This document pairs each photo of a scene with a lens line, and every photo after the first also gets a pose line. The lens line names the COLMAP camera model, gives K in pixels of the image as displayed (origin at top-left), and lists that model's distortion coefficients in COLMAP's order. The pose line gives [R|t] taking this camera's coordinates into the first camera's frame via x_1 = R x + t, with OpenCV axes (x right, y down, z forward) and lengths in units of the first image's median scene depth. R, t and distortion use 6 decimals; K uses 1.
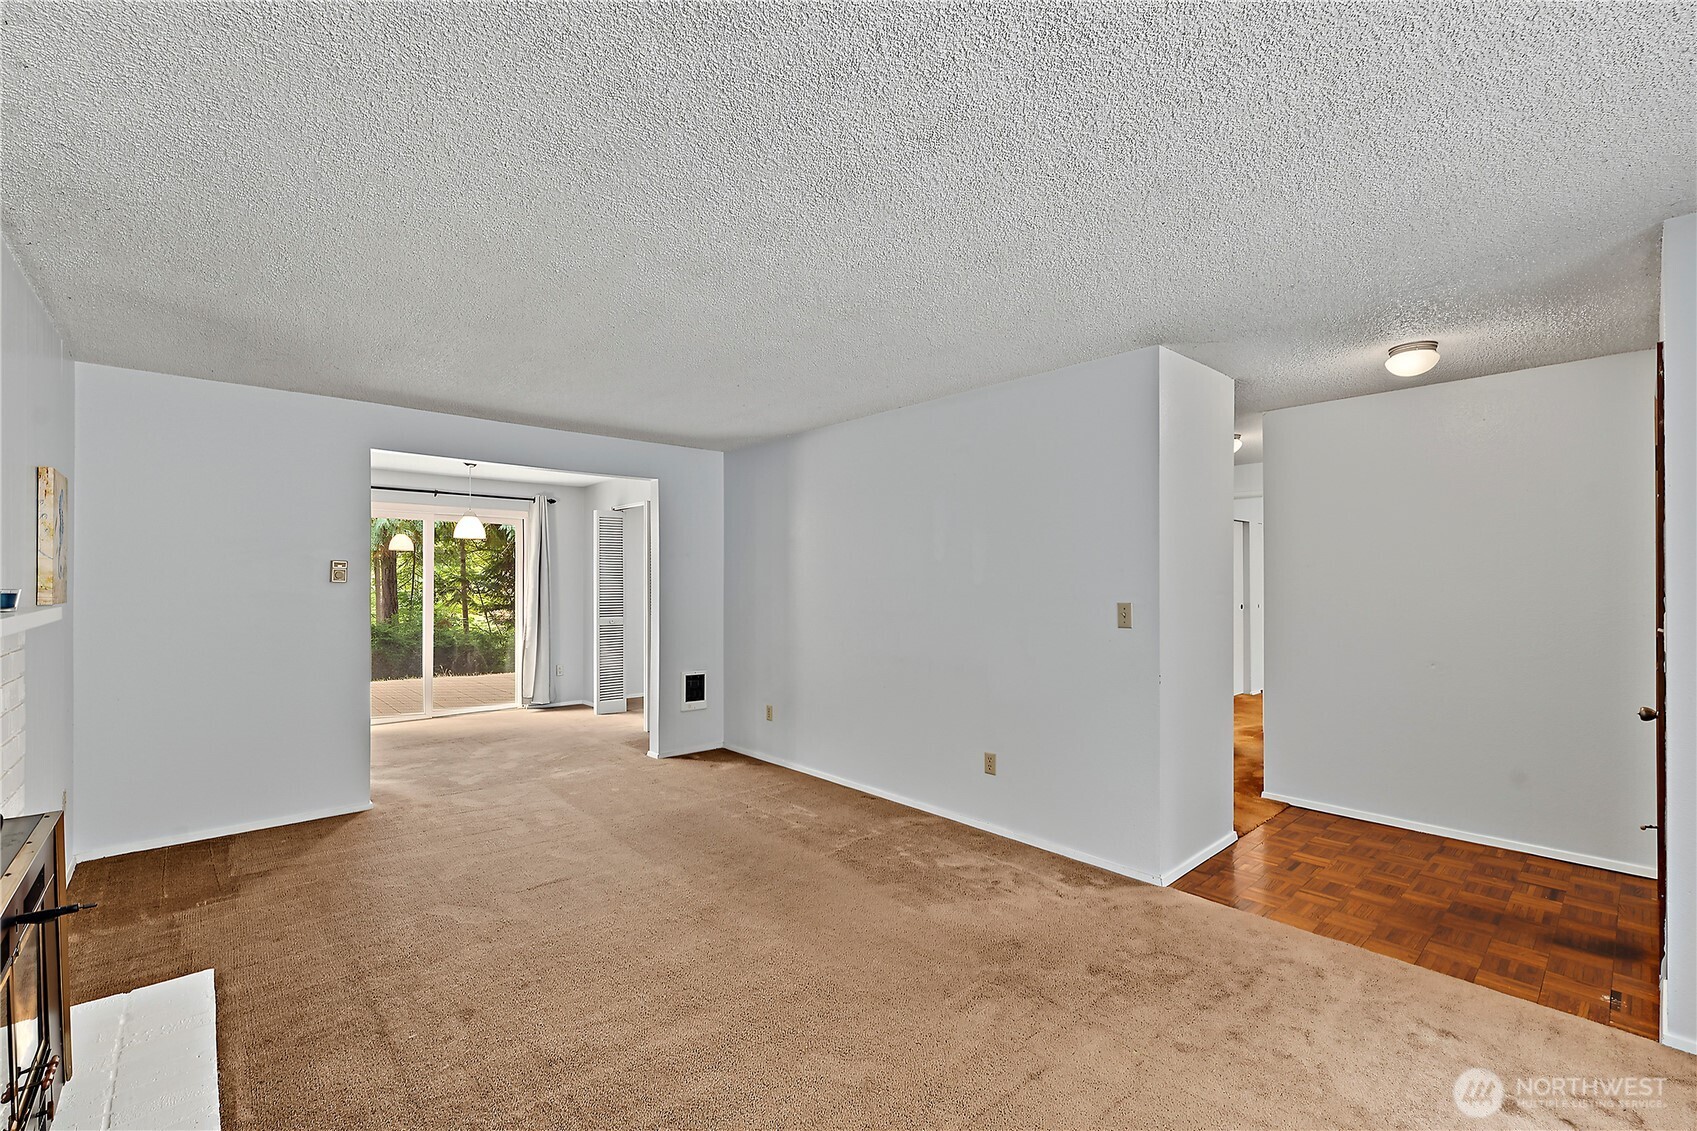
lens RADIAL K [[712.1, 0, 849.9], [0, 712.1, 573.8], [0, 0, 1]] dist [-0.000043, 0.001194]
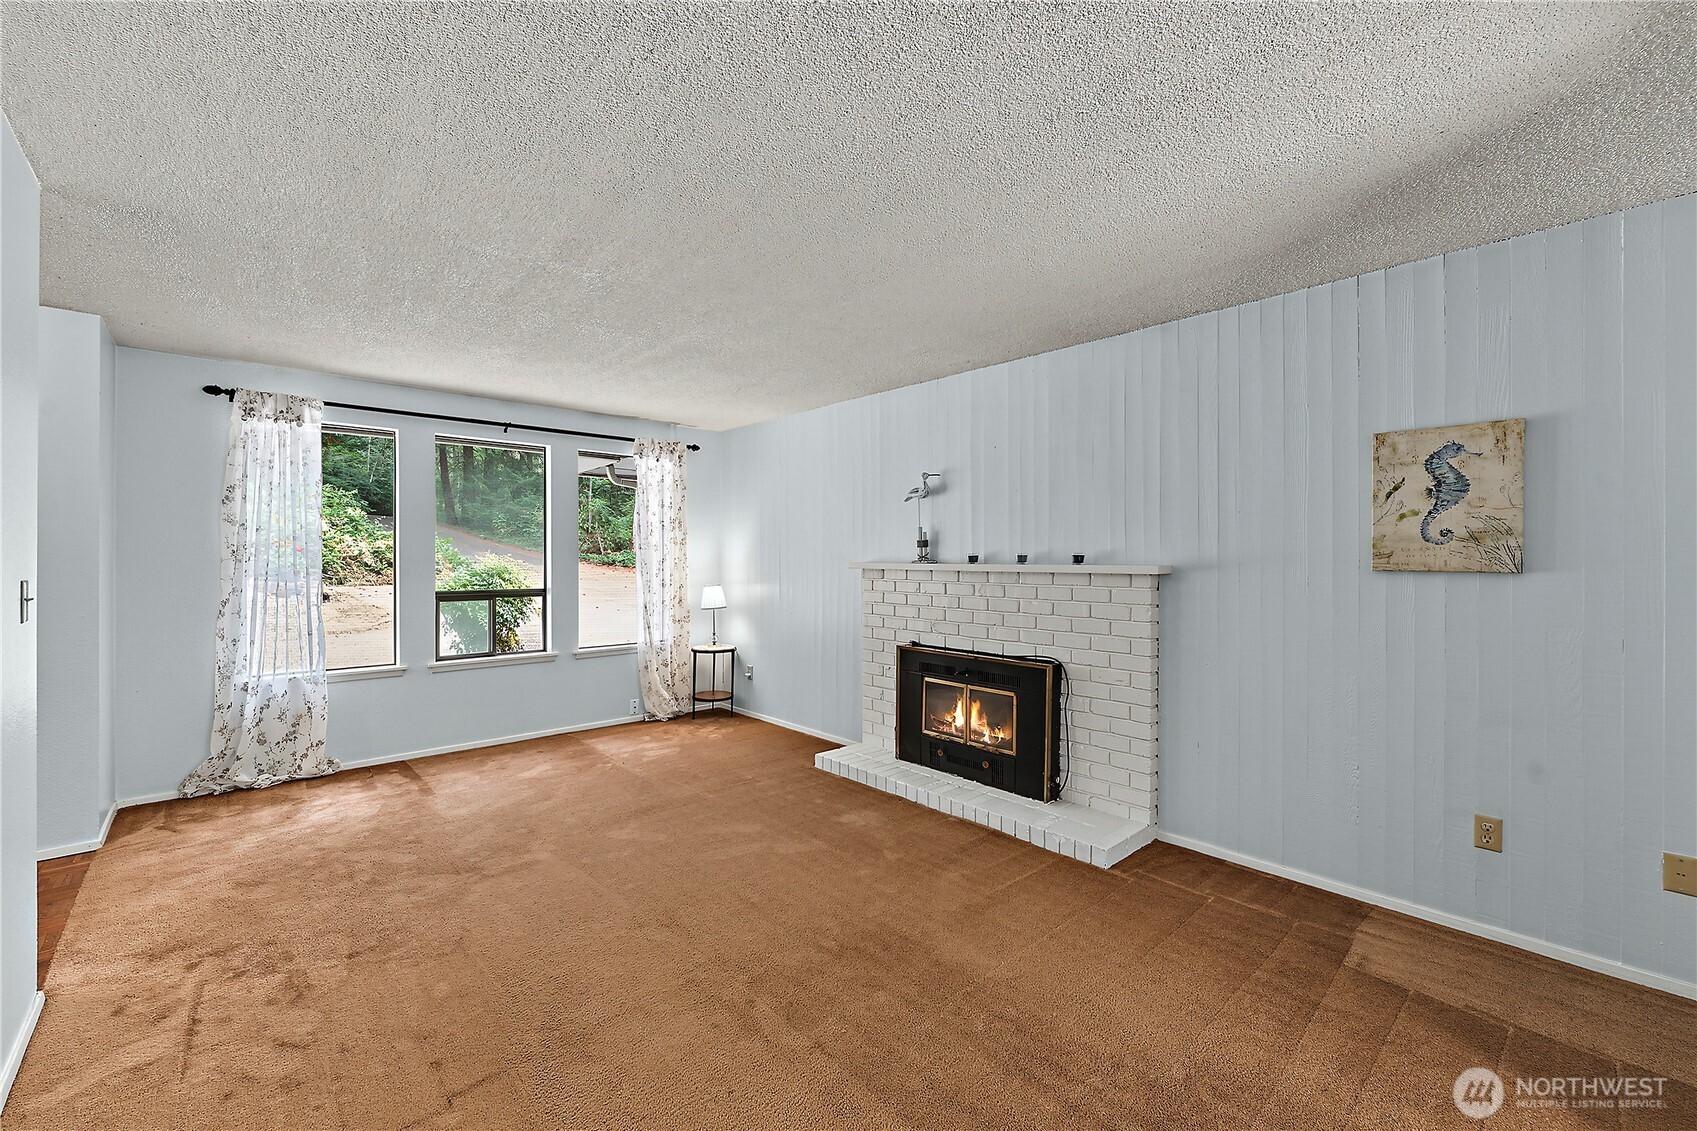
lens RADIAL K [[686.4, 0, 854.9], [0, 686.4, 555.2], [0, 0, 1]] dist [-0.003196, 0.001640]
pose [[-0.999990, -0.002328, -0.003930, -0.172027], [-0.002292, 0.999955, -0.009171, 0.015691], [0.003951, -0.009162, -0.999950, 0.889080]]
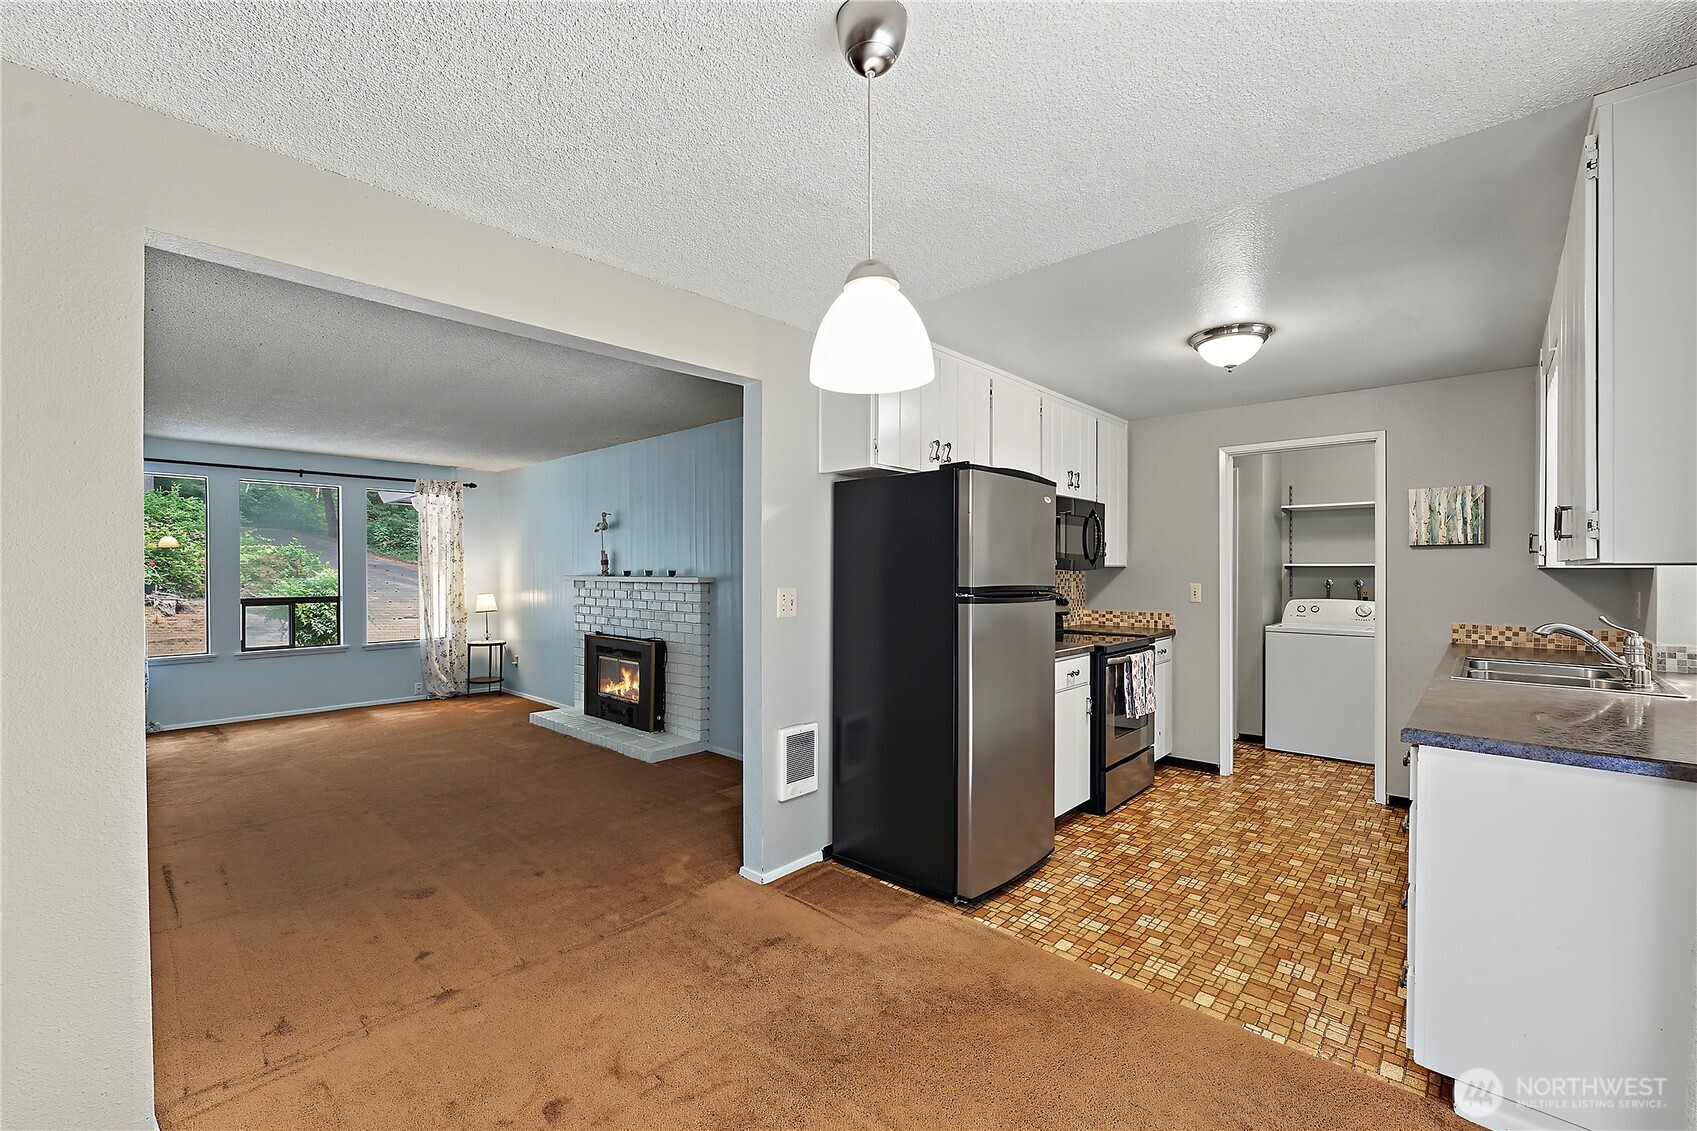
lens RADIAL K [[707.4, 0, 844.8], [0, 707.4, 571.2], [0, 0, 1]] dist [-0.000425, 0.000924]
pose [[-0.996432, 0.000349, -0.084394, -0.512835], [0.000584, 0.999996, -0.002758, 0.012894], [0.084393, -0.002797, -0.996429, 1.243868]]
